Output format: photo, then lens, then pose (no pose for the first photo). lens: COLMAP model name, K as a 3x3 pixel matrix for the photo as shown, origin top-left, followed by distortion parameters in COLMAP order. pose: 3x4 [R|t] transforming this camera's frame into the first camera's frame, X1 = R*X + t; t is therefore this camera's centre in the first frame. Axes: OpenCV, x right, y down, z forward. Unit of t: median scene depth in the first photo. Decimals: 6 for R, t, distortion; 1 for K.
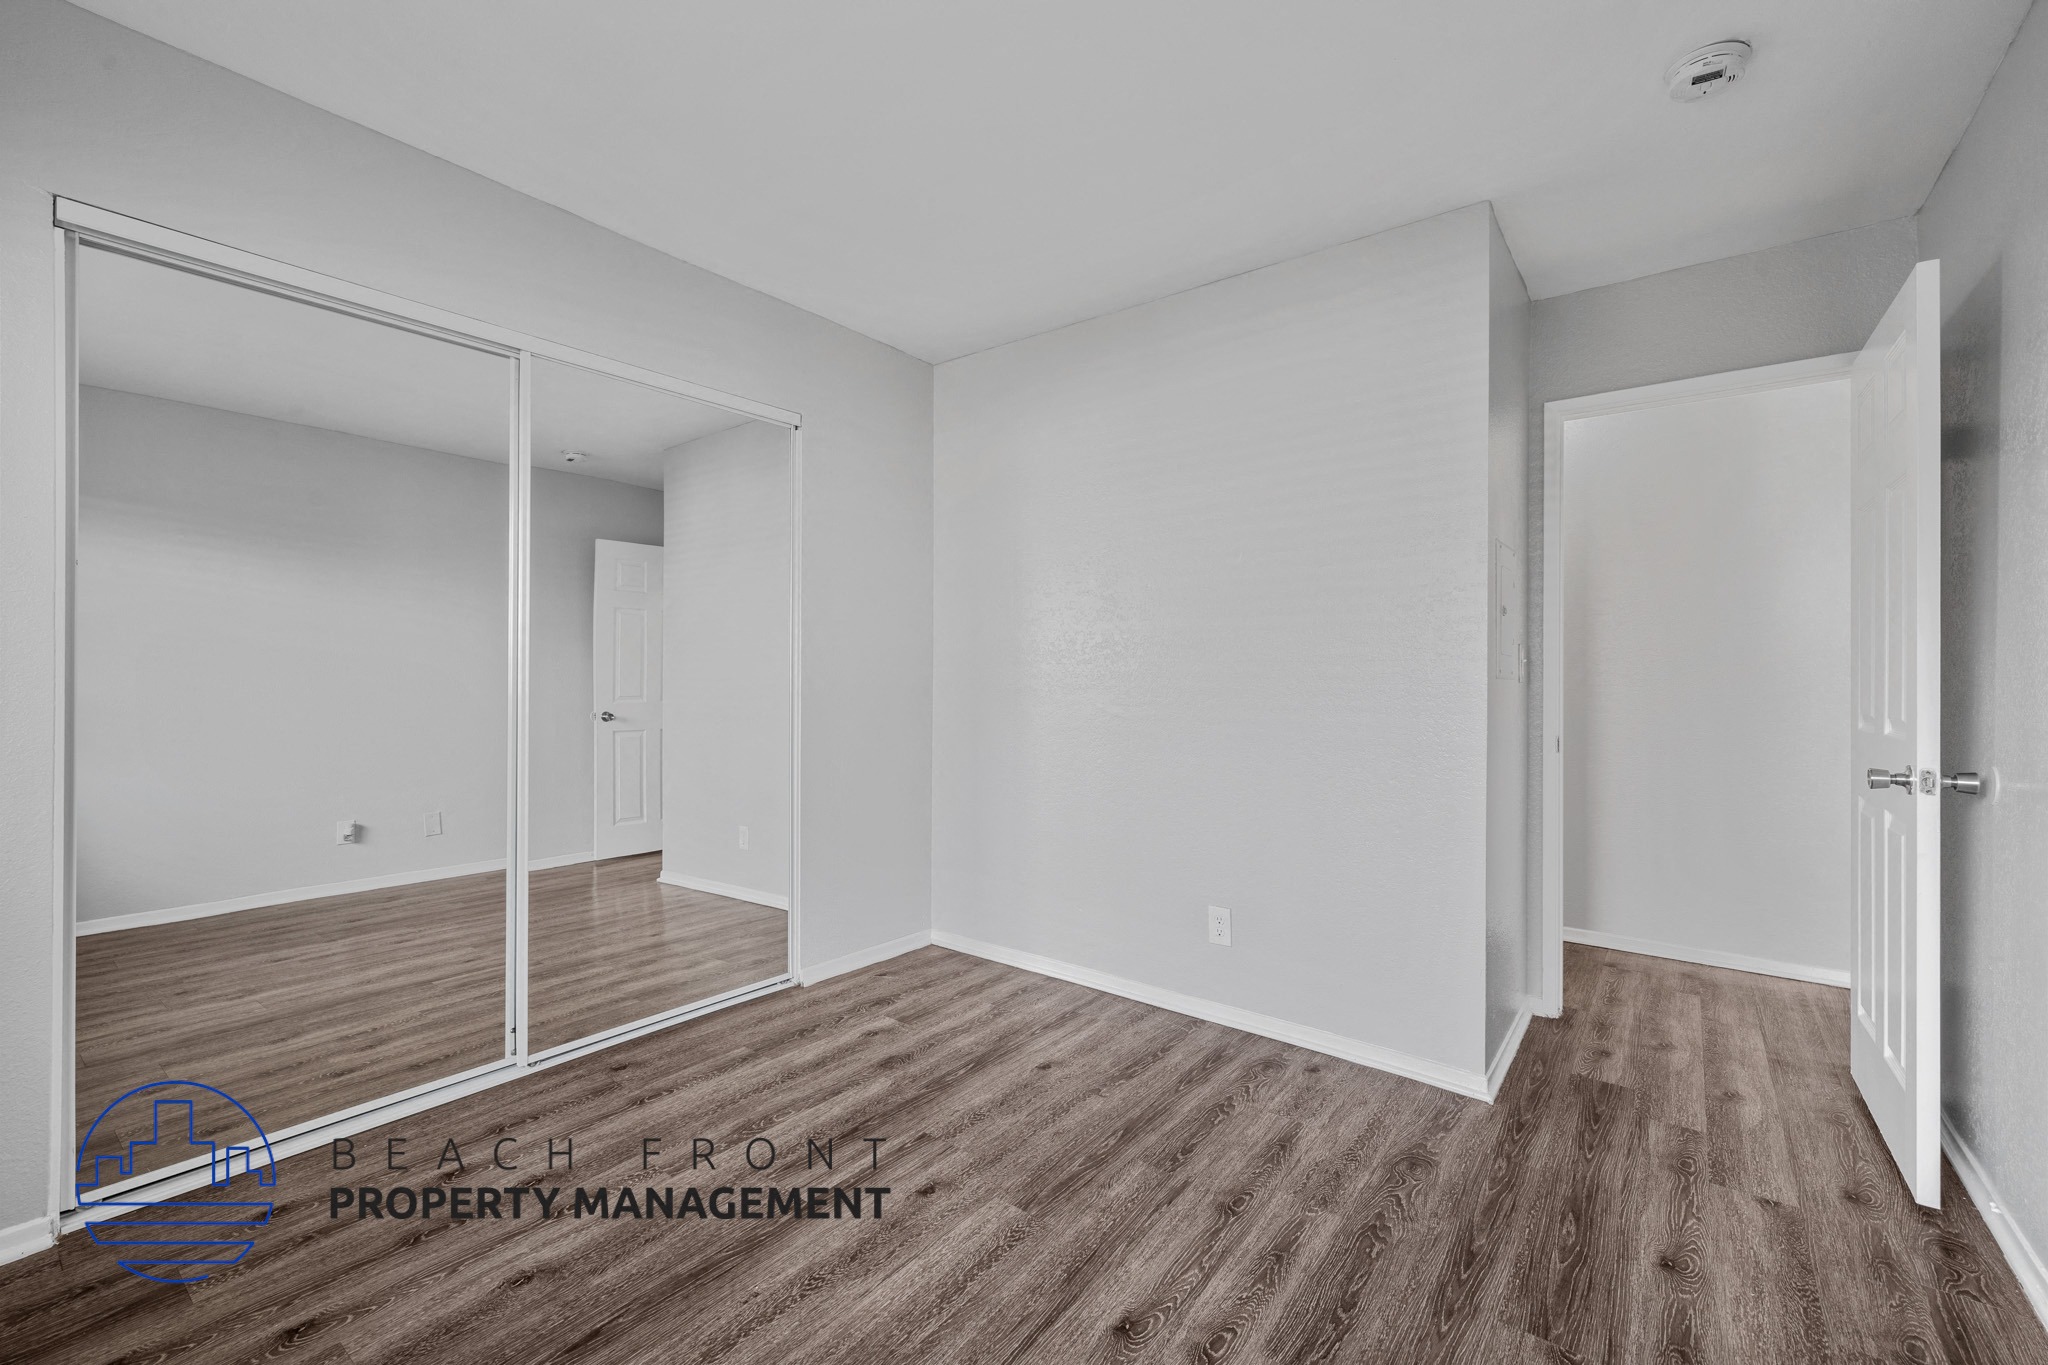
lens RADIAL K [[850.0, 0, 1020.0], [0, 850.0, 681.0], [0, 0, 1]] dist [-0.000793, -0.000030]
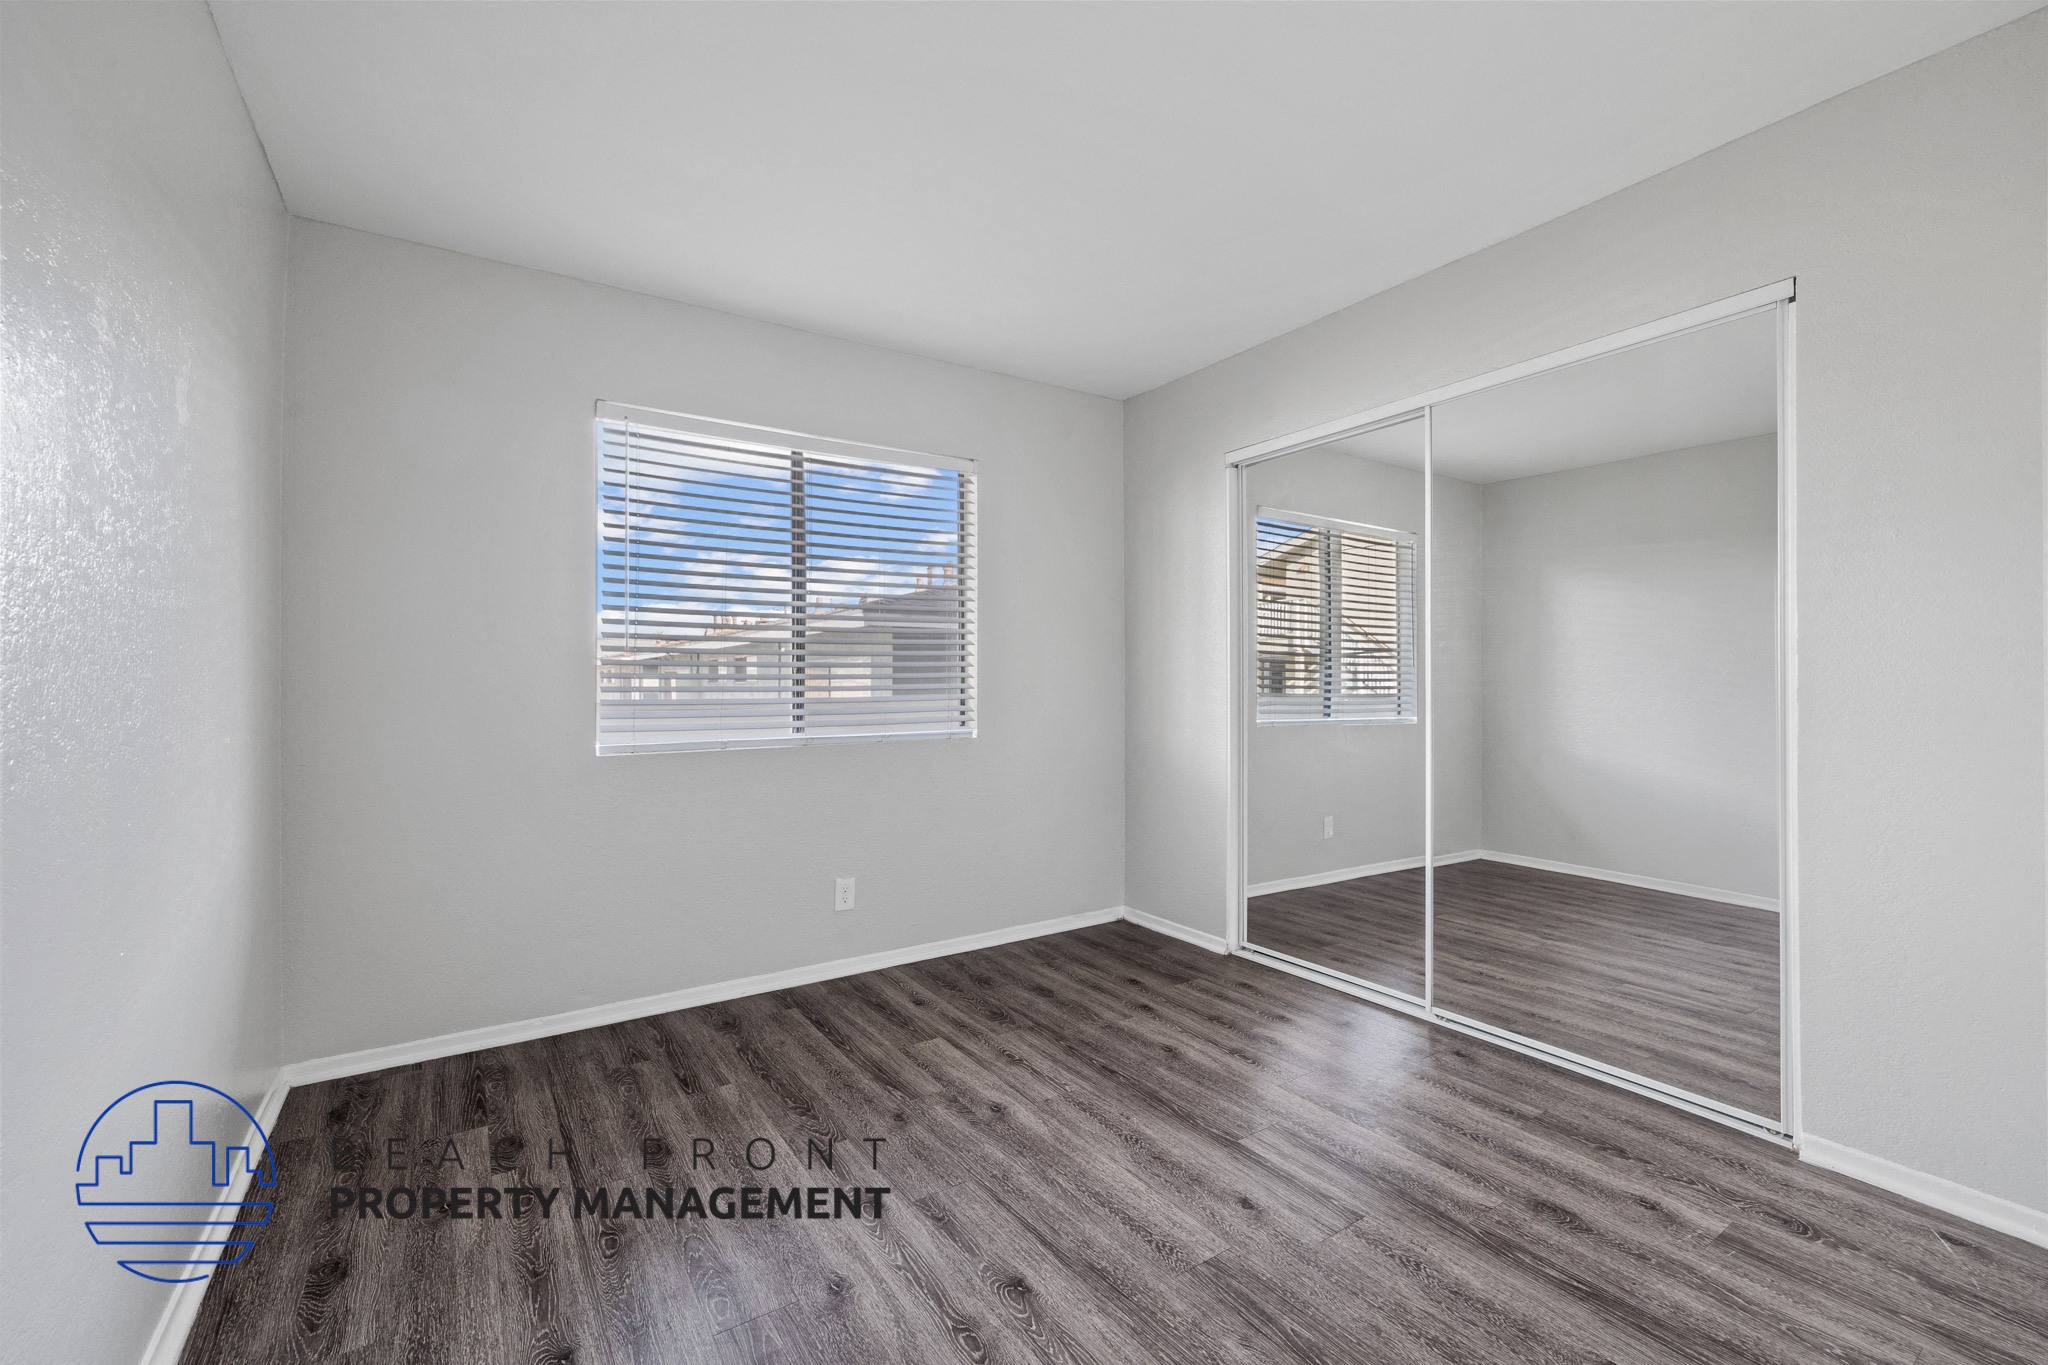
lens RADIAL K [[850.0, 0, 1020.0], [0, 850.0, 681.0], [0, 0, 1]] dist [-0.000793, -0.000030]
pose [[-0.318060, -0.005807, -0.948053, 0.824200], [-0.002330, 0.999983, -0.005343, 0.002010], [0.948068, 0.000510, -0.318068, 0.966001]]
